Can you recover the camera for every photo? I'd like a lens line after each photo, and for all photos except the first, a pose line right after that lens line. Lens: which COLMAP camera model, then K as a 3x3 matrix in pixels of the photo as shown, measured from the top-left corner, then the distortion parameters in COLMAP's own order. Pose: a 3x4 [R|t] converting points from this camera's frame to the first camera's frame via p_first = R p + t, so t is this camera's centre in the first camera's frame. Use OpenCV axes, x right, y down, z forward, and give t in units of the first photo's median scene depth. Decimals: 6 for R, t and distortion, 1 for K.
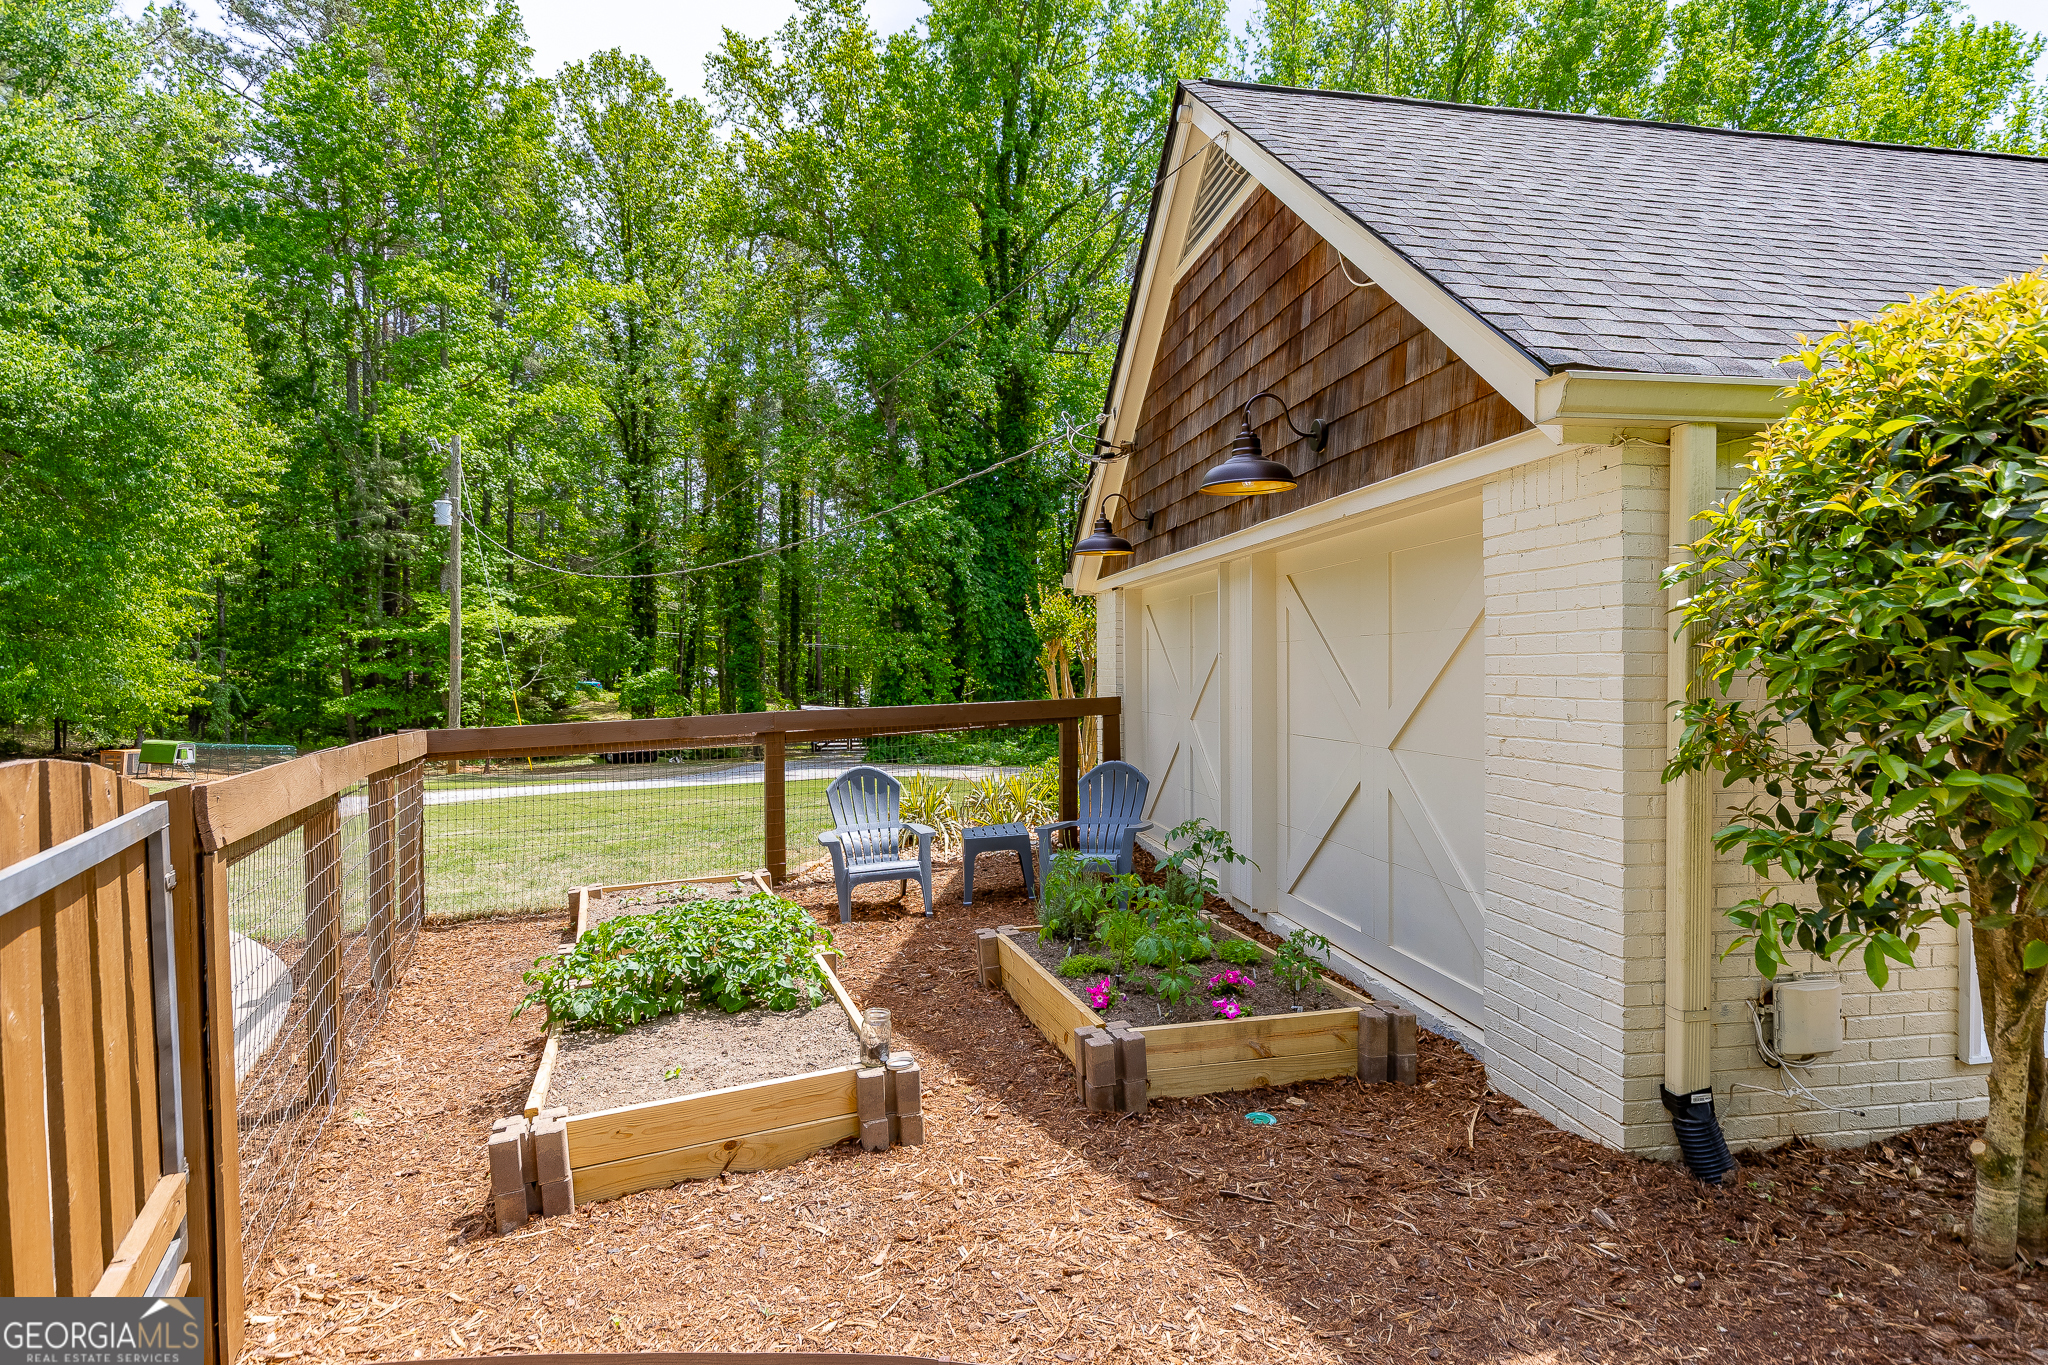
lens RADIAL K [[1081.0, 0, 1041.1], [0, 1081.0, 696.8], [0, 0, 1]] dist [-0.000079, 0.000895]
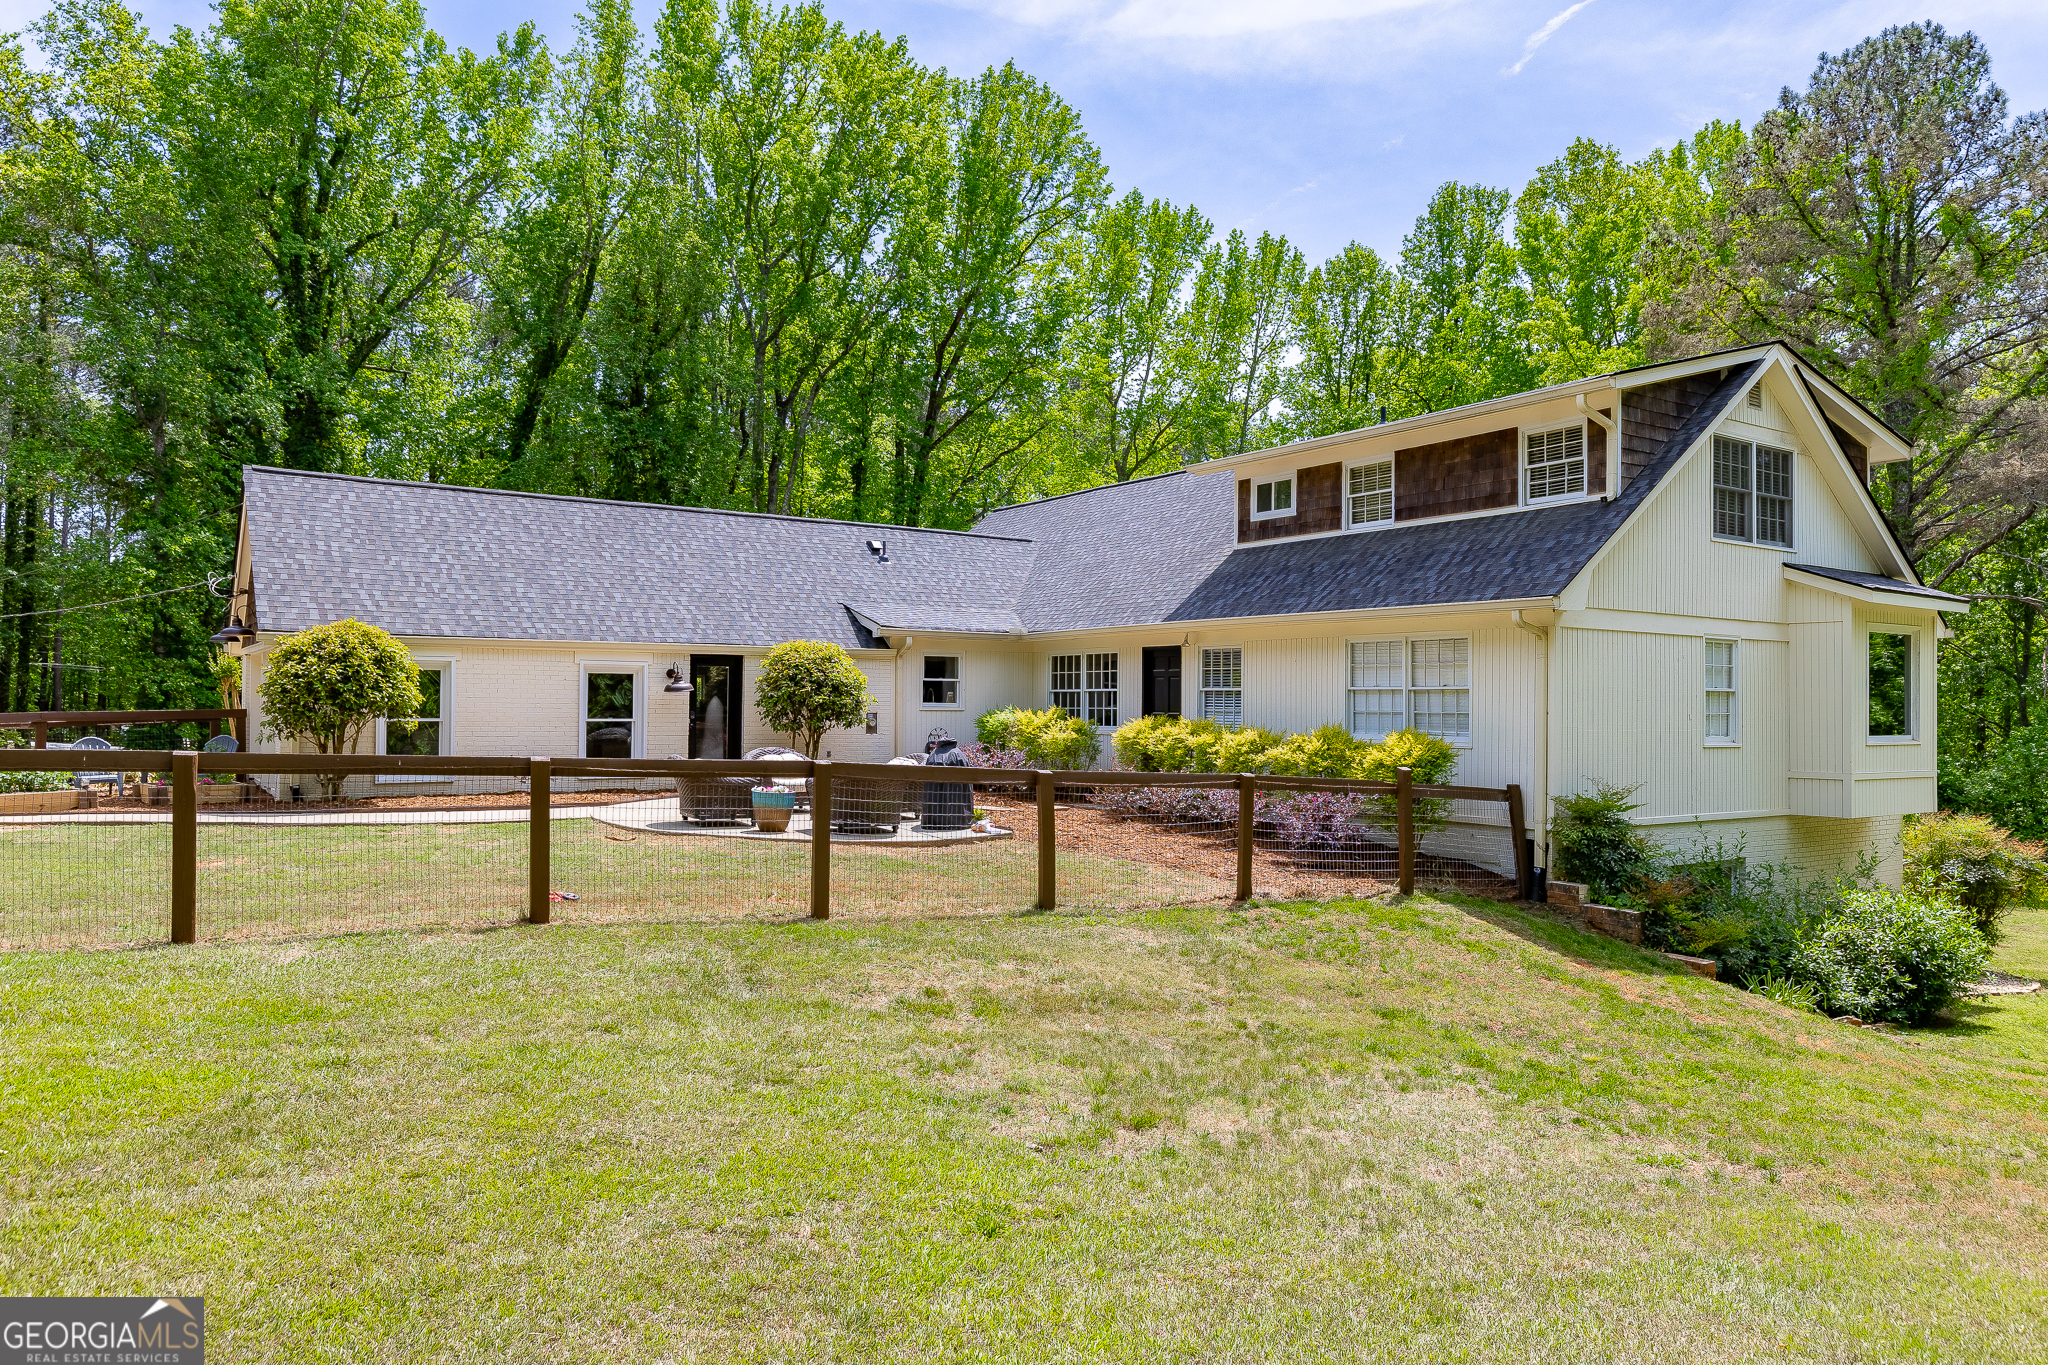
lens RADIAL K [[1349.4, 0, 1036.8], [0, 1349.4, 678.4], [0, 0, 1]] dist [-0.008321, -0.004130]
pose [[0.909177, 0.018522, 0.415997, 0.082165], [0.000230, 0.998988, -0.044984, 0.012538], [-0.416409, 0.040994, 0.908253, -0.421189]]
